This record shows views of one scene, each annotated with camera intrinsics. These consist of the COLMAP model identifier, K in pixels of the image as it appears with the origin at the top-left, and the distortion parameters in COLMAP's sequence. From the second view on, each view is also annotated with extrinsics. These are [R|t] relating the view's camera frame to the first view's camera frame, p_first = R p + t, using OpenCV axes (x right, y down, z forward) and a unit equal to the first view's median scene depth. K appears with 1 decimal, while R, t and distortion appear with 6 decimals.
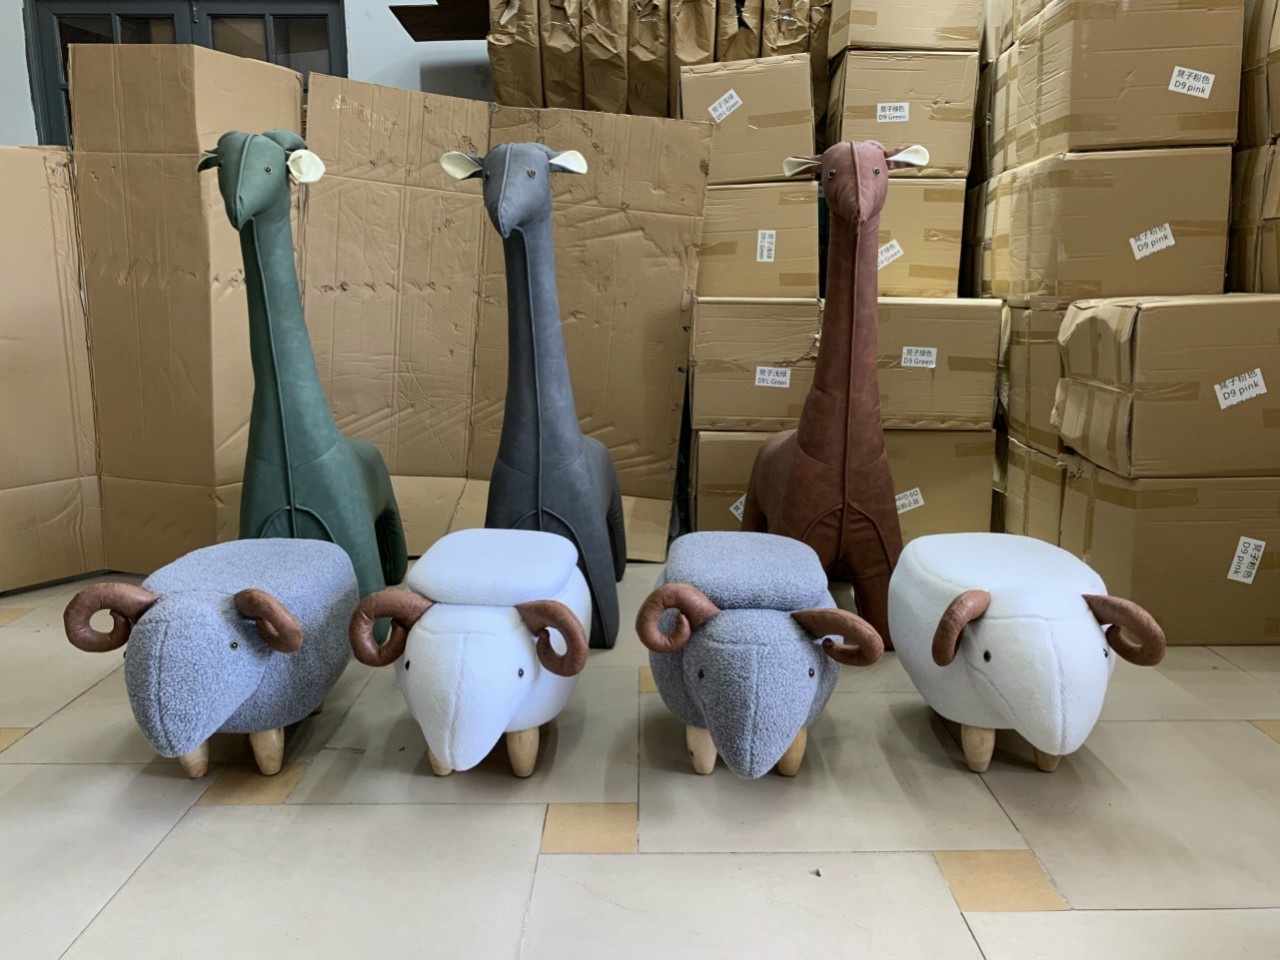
lens RADIAL K [[989.5, 0, 643.3], [0, 989.5, 434.6], [0, 0, 1]] dist [-0.006818, -0.001194]
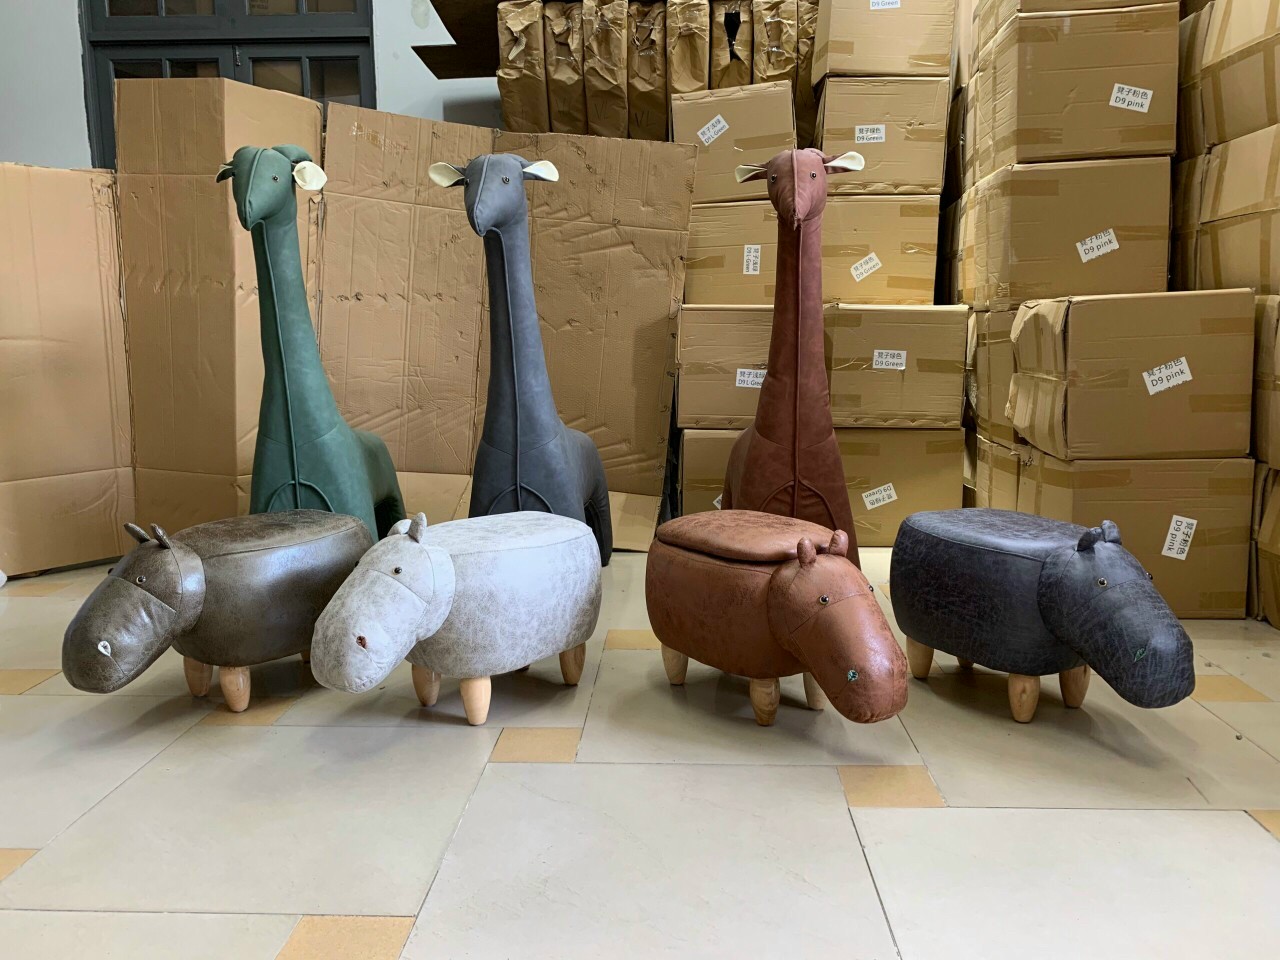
lens RADIAL K [[989.5, 0, 643.3], [0, 989.5, 434.6], [0, 0, 1]] dist [-0.006818, -0.001194]
pose [[0.999044, 0.001222, -0.043707, 0.066442], [-0.002957, 0.999210, -0.039640, 0.049935], [0.043624, 0.039731, 0.998258, -0.077274]]
